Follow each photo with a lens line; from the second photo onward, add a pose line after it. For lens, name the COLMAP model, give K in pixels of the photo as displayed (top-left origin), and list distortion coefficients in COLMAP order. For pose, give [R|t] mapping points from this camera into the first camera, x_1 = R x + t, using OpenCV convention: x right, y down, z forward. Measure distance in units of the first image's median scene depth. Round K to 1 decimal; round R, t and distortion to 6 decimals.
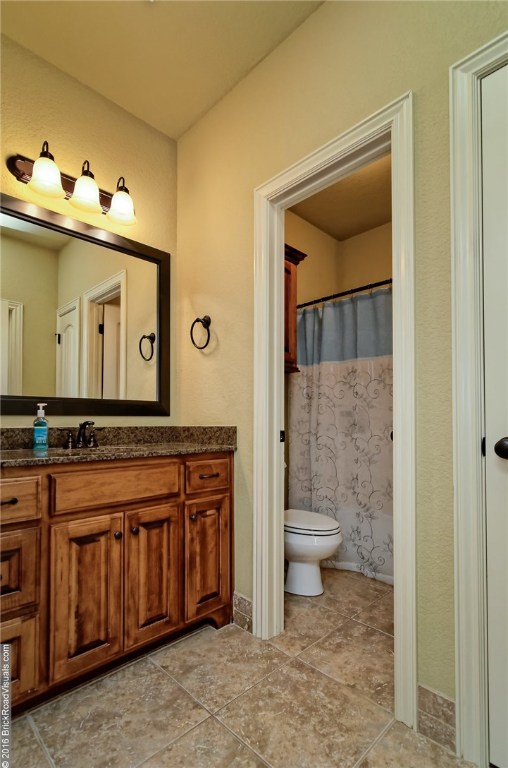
lens RADIAL K [[364.0, 0, 249.4], [0, 364.0, 413.4], [0, 0, 1]] dist [-0.003563, -0.000200]
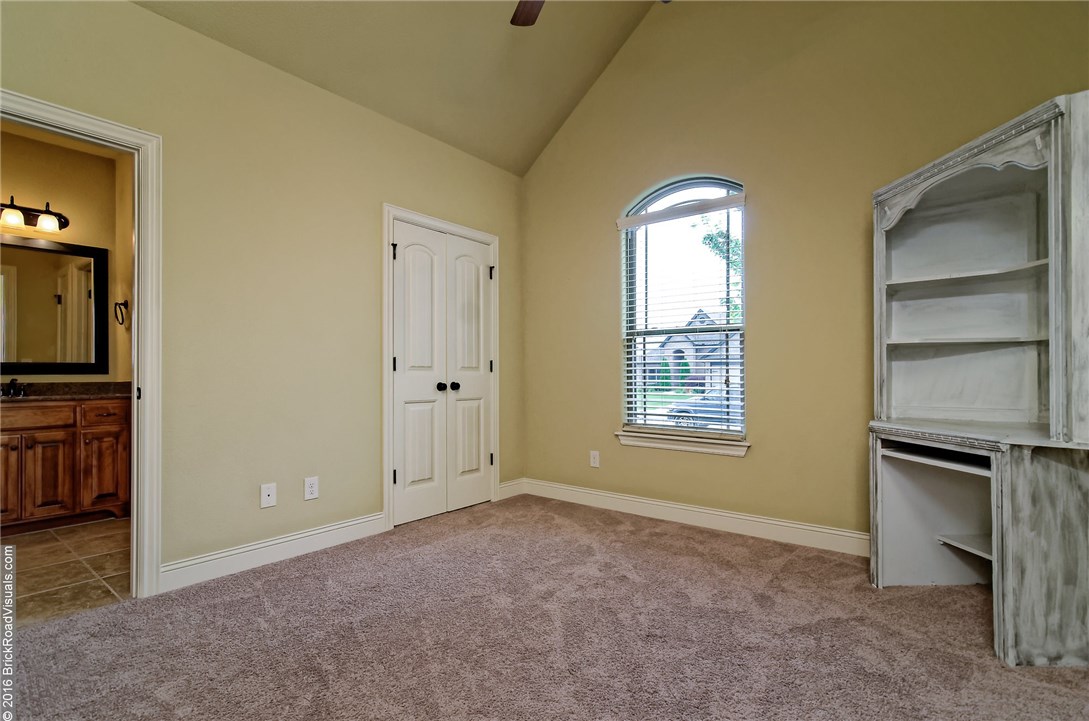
lens RADIAL K [[516.2, 0, 546.2], [0, 516.2, 369.2], [0, 0, 1]] dist [-0.003563, -0.000200]
pose [[0.992142, -0.006560, 0.124945, 1.497725], [0.005402, 0.999939, 0.009603, -0.025713], [-0.125001, -0.008853, 0.992117, -1.387241]]
